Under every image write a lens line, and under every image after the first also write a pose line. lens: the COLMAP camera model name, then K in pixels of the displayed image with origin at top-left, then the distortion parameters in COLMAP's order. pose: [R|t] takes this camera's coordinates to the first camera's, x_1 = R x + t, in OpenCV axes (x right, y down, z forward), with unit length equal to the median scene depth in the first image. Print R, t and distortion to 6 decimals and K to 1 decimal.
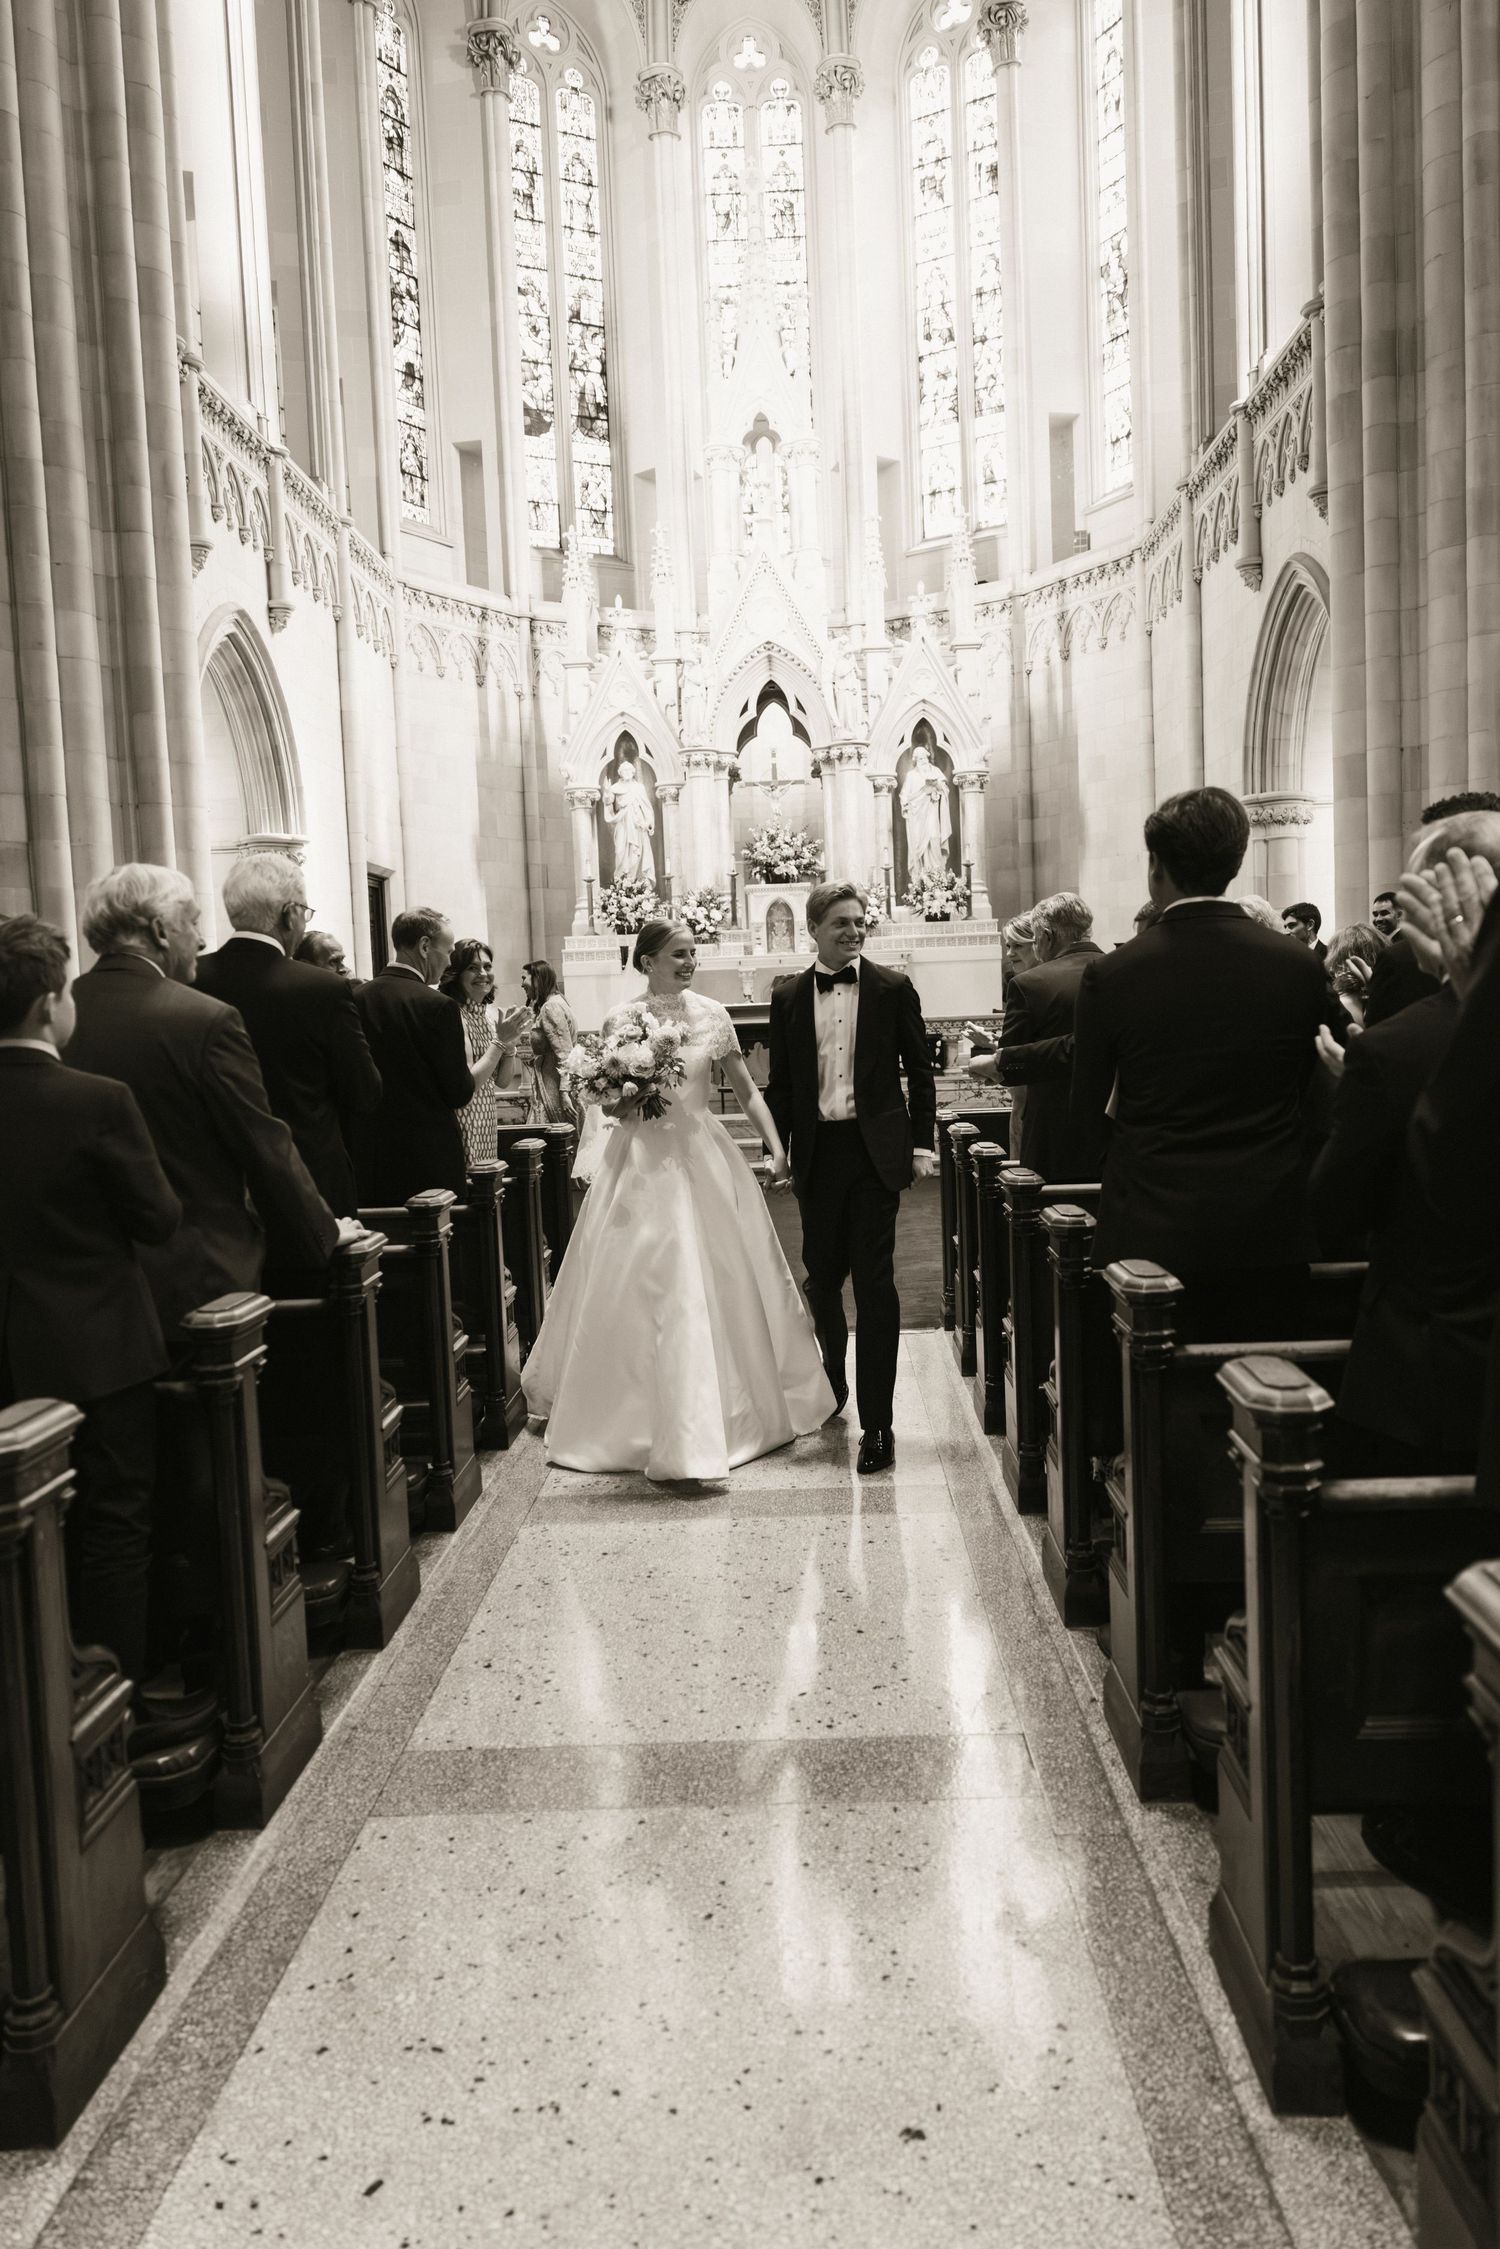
lens RADIAL K [[1631.4, 0, 759.6], [0, 1631.4, 1125.7], [0, 0, 1]] dist [0.005226, -0.005504]
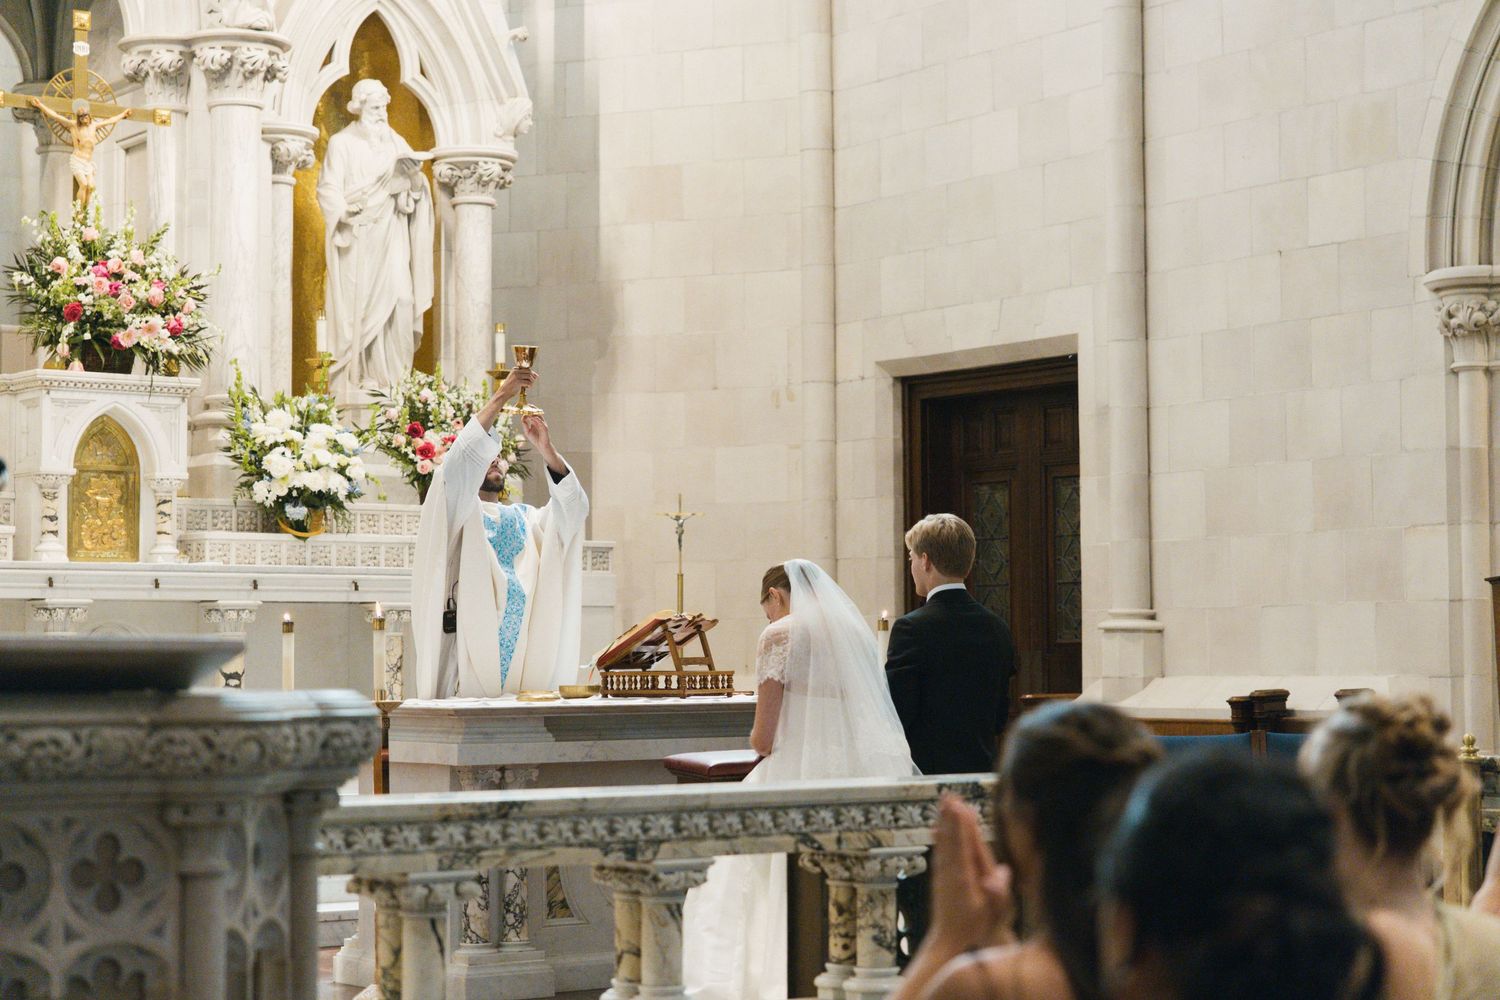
lens RADIAL K [[2911.6, 0, 758.2], [0, 2911.6, 486.6], [0, 0, 1]] dist [0.022866, -0.377080]
pose [[0.791066, 0.072255, 0.607449, -0.254001], [0.022514, 0.988888, -0.146947, -0.022128], [-0.611317, 0.129921, 0.780649, 0.379362]]
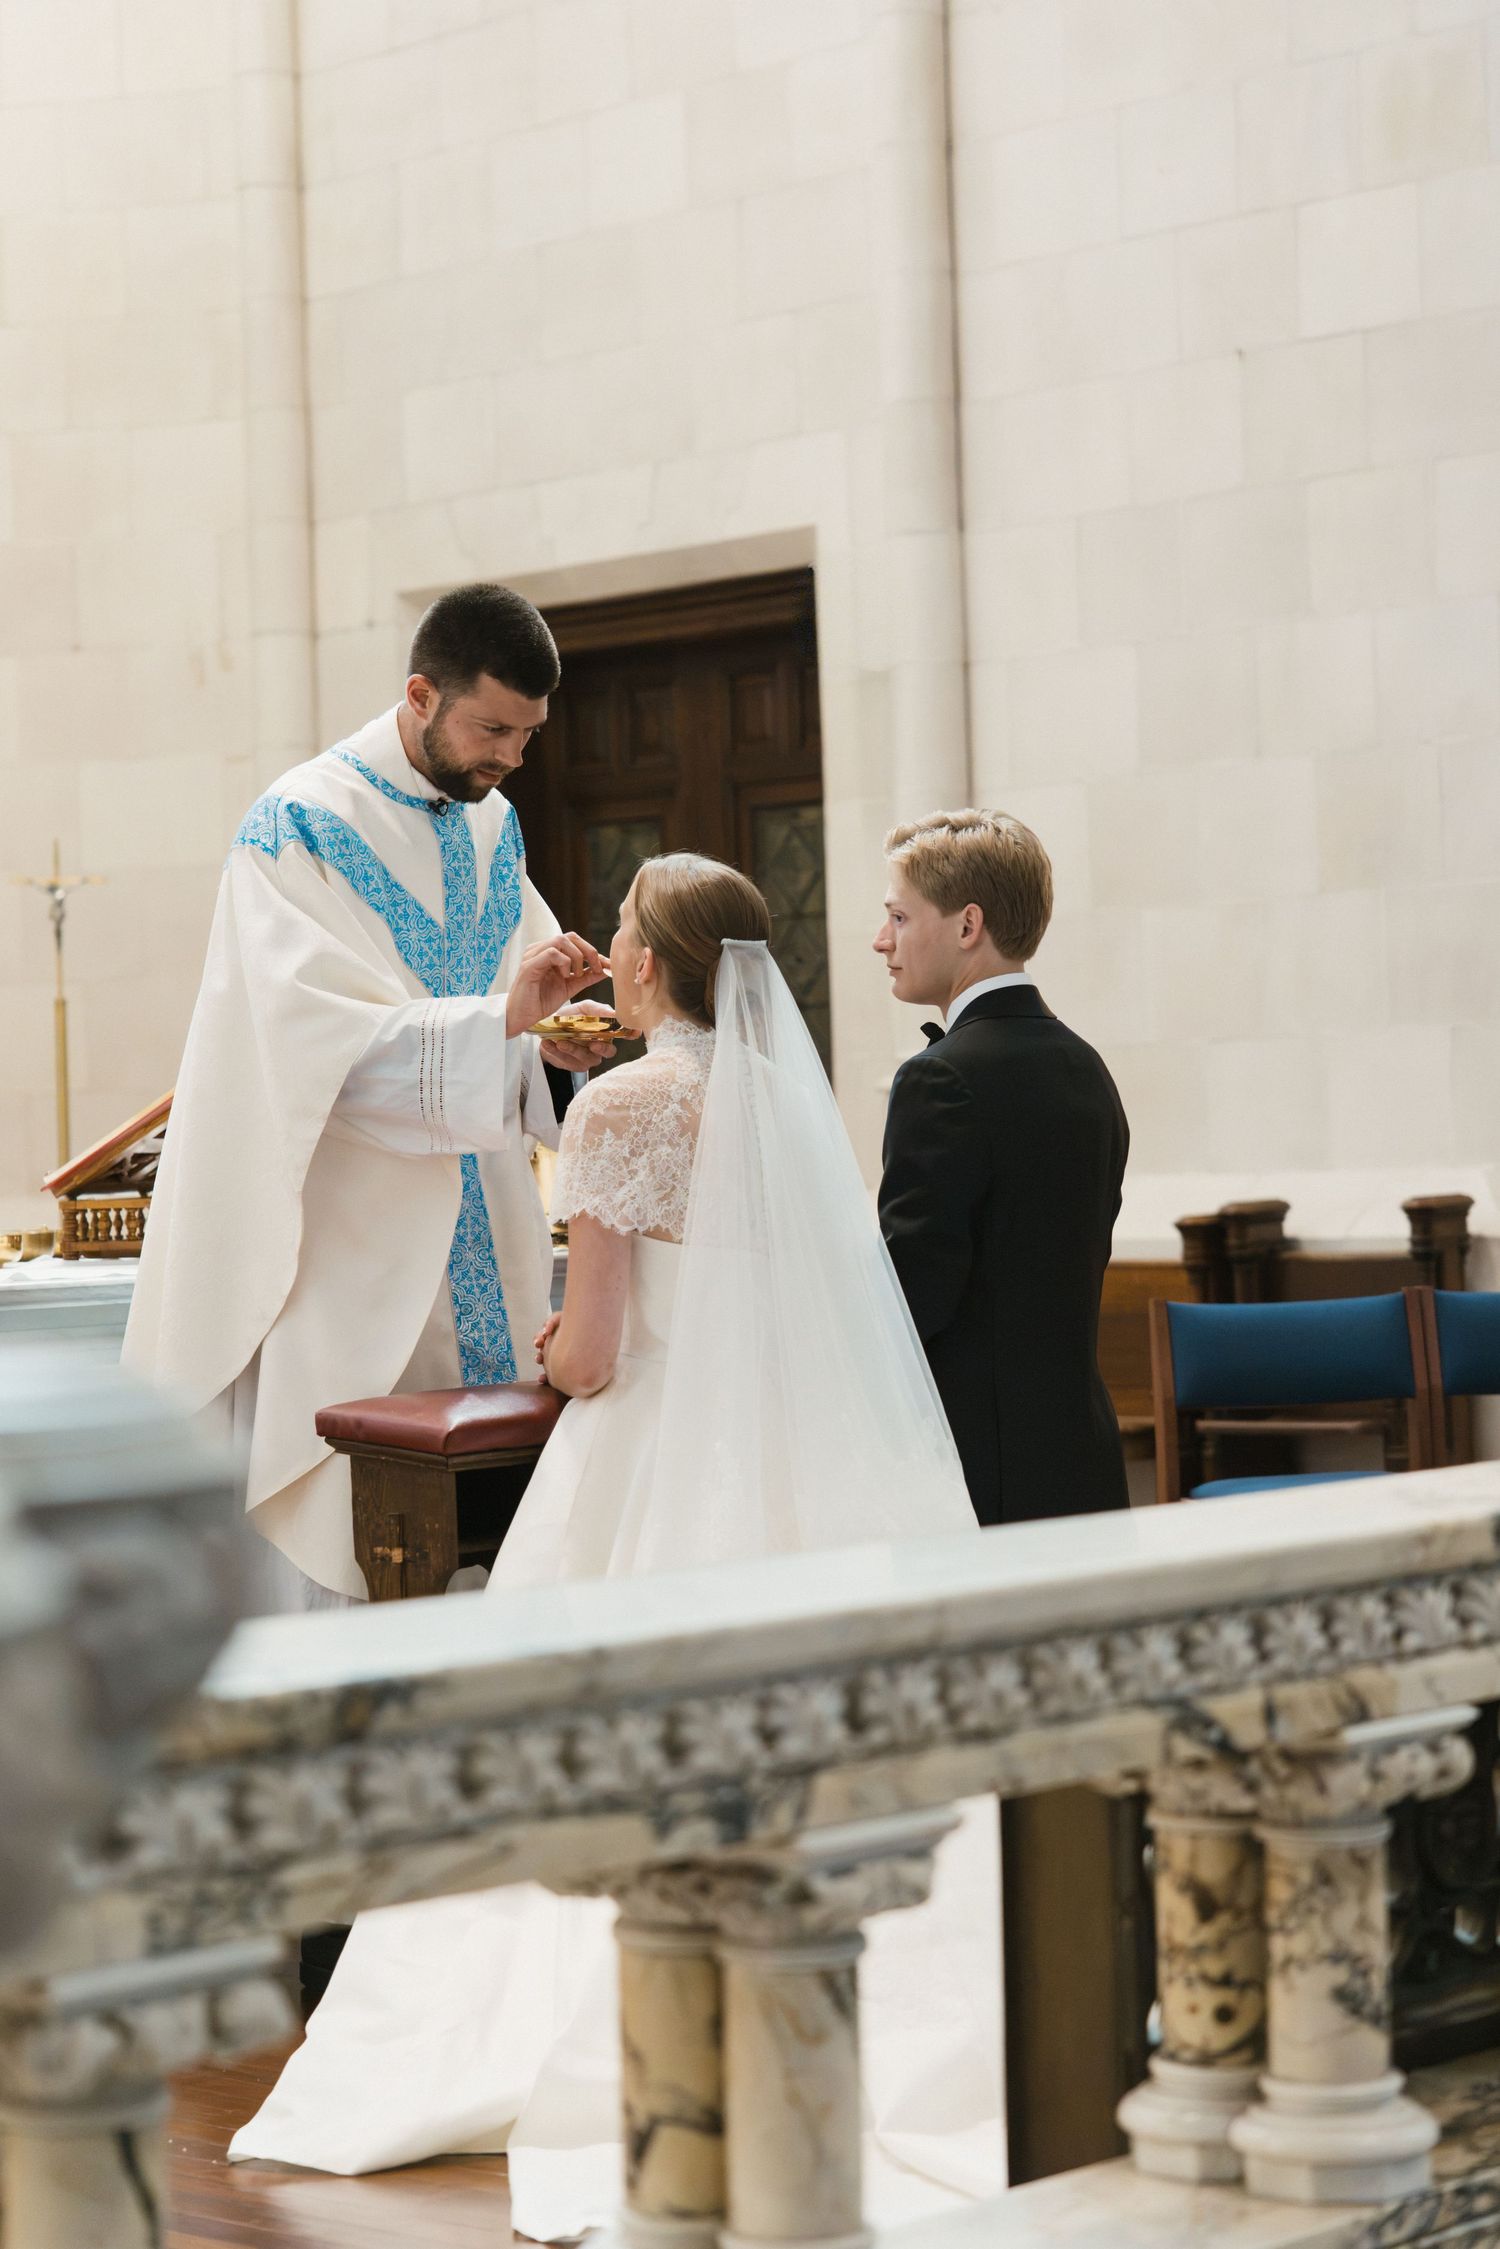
lens RADIAL K [[4451.7, 0, 750.0], [0, 4451.7, 1124.5], [0, 0, 1]] dist [-0.015312, 0.044698]
pose [[0.668613, 0.024019, 0.743223, -0.186446], [0.062203, 0.994169, -0.088087, -0.036942], [-0.741004, 0.105127, 0.663220, 0.521244]]
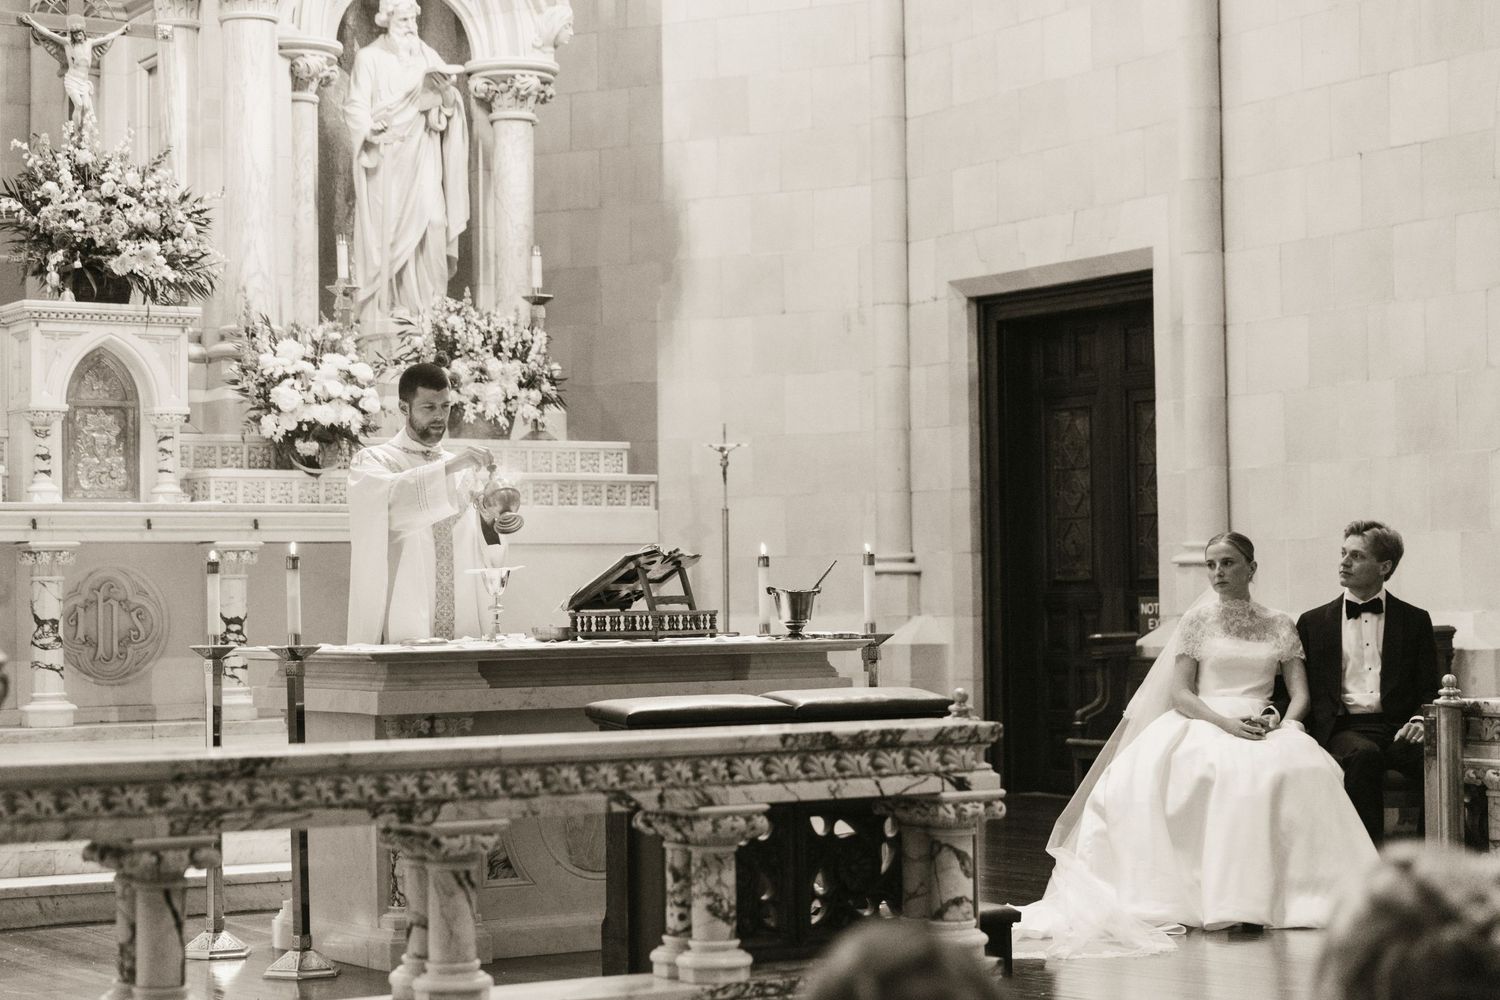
lens RADIAL K [[2977.1, 0, 767.5], [0, 2977.1, 499.6], [0, 0, 1]] dist [0.022131, -0.468915]
pose [[0.830942, 0.048143, 0.554272, -0.208589], [0.024996, 0.992013, -0.123637, -0.023149], [-0.555797, 0.116590, 0.823102, 0.379918]]
